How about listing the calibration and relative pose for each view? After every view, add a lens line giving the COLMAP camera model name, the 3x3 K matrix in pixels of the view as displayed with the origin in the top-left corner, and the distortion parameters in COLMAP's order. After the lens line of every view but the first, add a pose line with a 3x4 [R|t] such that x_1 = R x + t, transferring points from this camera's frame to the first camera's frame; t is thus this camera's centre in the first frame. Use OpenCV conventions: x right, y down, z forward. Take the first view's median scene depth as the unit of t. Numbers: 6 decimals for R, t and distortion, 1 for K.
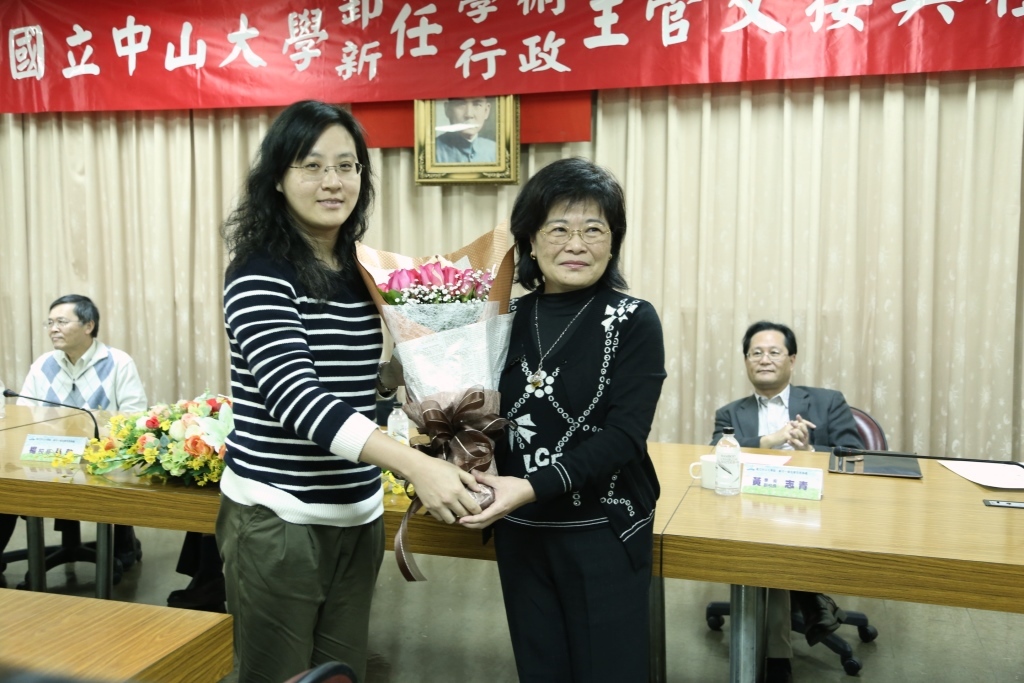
lens RADIAL K [[1036.8, 0, 506.1], [0, 1036.8, 337.8], [0, 0, 1]] dist [0.016320, 0.107896]
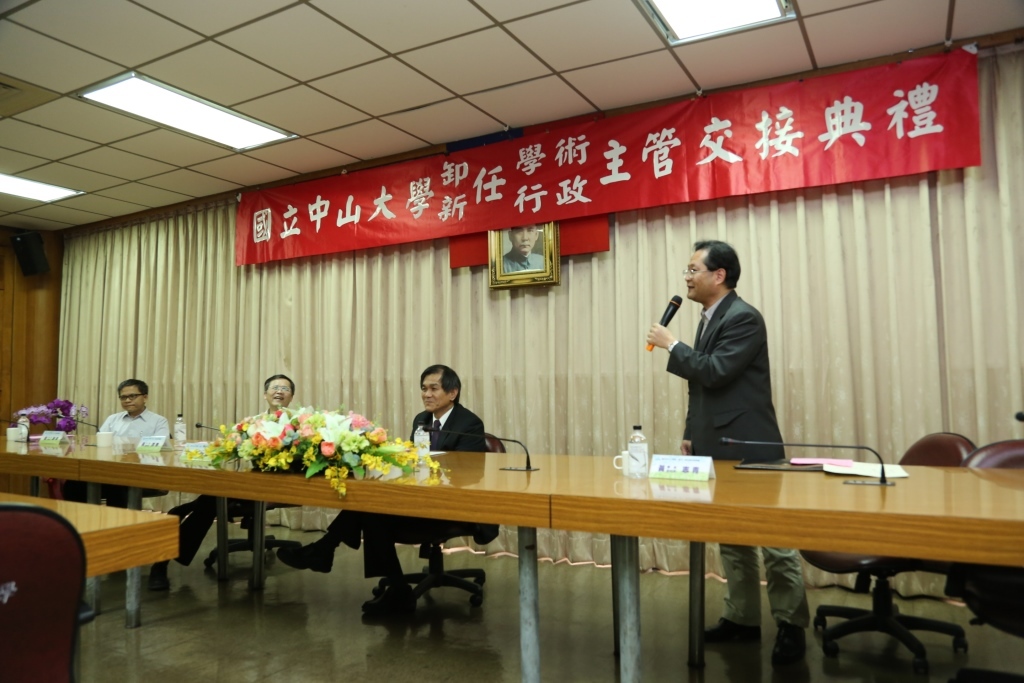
lens RADIAL K [[741.2, 0, 510.6], [0, 741.2, 345.9], [0, 0, 1]] dist [-0.098549, 0.073369]
pose [[0.977464, -0.028289, -0.209197, 0.146911], [-0.001419, 0.990077, -0.140517, 0.067930], [0.211096, 0.137647, 0.967725, 0.047751]]
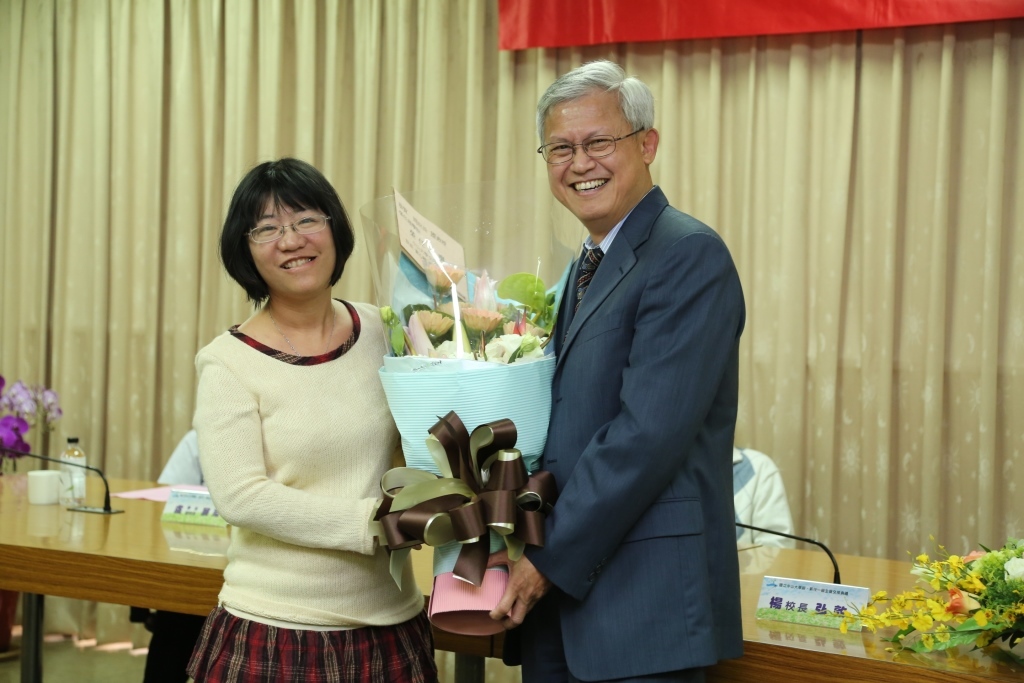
lens RADIAL K [[1982.9, 0, 508.0], [0, 1982.9, 342.1], [0, 0, 1]] dist [0.323454, -0.060806]
pose [[0.957626, 0.024866, -0.286938, -0.182575], [-0.040099, 0.998074, -0.047333, 0.011961], [0.285208, 0.056833, 0.956779, -0.108343]]
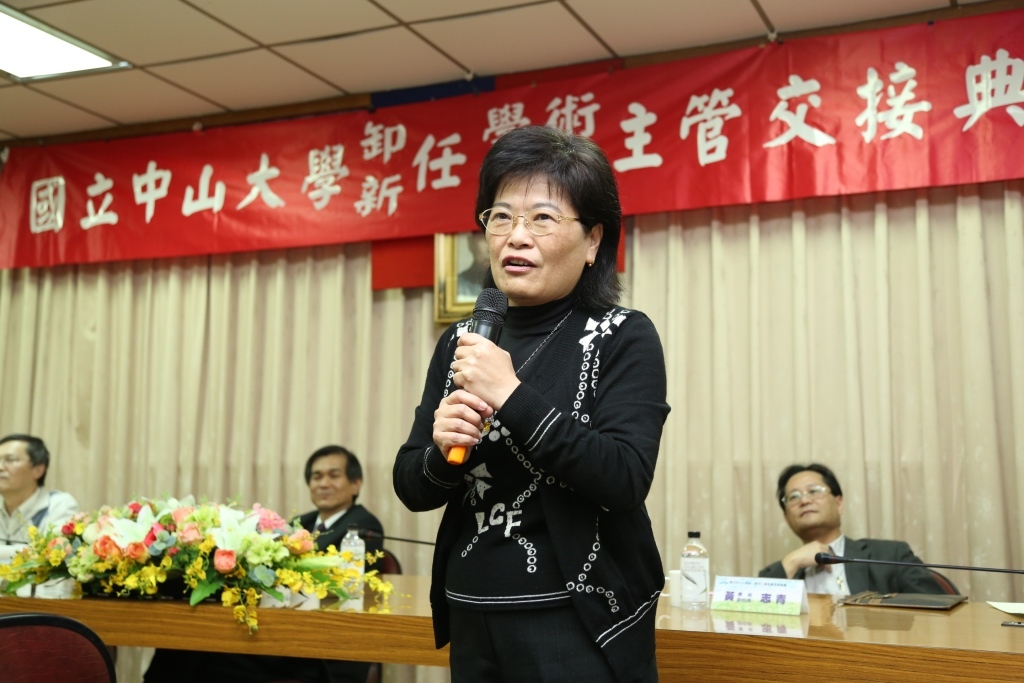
lens RADIAL K [[1253.0, 0, 510.2], [0, 1253.0, 344.5], [0, 0, 1]] dist [0.105462, 0.060209]
pose [[0.992099, -0.008065, -0.125201, 0.112520], [-0.017542, 0.979213, -0.202077, 0.086210], [0.124228, 0.202676, 0.971334, -0.043109]]
